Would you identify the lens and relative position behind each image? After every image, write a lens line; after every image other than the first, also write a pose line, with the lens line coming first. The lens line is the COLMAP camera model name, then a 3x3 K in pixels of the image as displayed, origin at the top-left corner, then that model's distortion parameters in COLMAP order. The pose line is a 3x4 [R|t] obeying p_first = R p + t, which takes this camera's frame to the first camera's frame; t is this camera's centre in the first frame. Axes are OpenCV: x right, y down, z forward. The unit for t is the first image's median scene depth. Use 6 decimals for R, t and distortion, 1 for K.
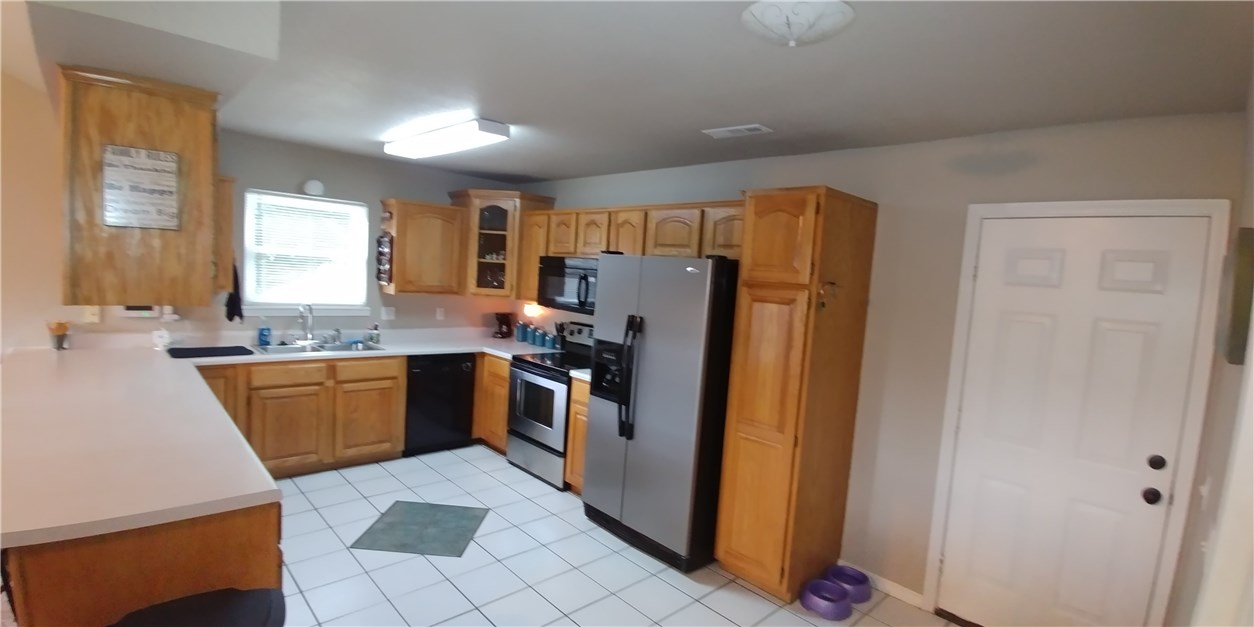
lens RADIAL K [[554.4, 0, 629.9], [0, 554.4, 327.9], [0, 0, 1]] dist [-0.030147, -0.000004]
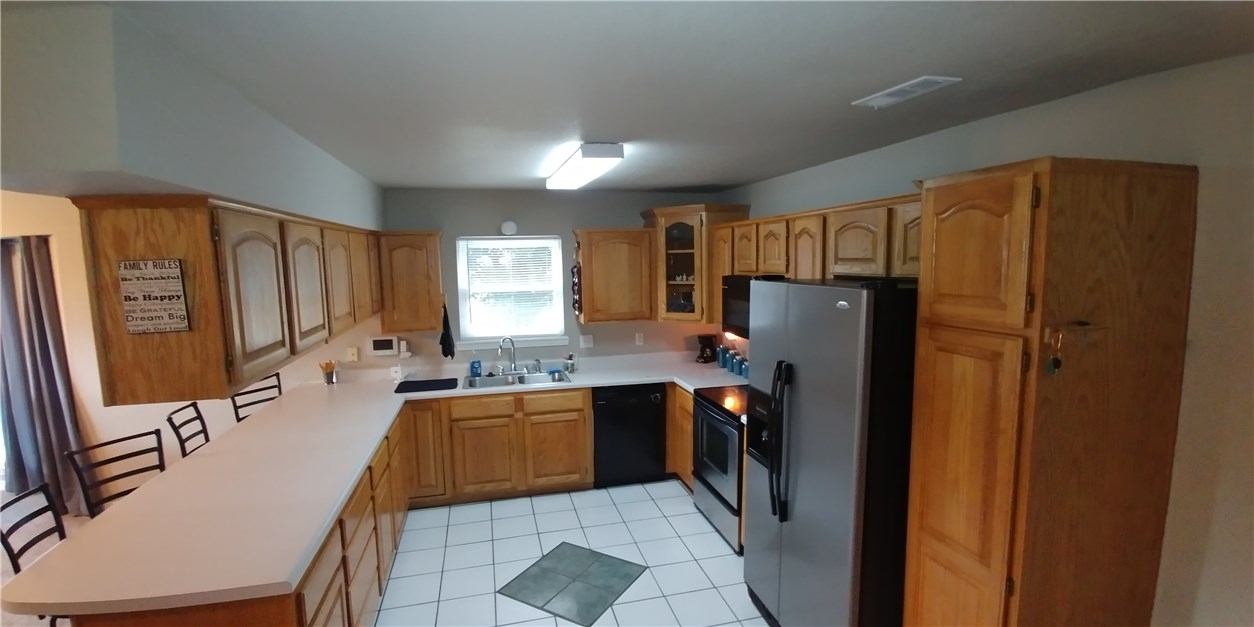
lens RADIAL K [[554.4, 0, 629.9], [0, 554.4, 327.9], [0, 0, 1]] dist [-0.030147, -0.000004]
pose [[0.867775, -0.023525, -0.496400, 0.164201], [0.027994, 0.999607, 0.001564, -0.061293], [0.496168, -0.015253, 0.868093, 0.191259]]
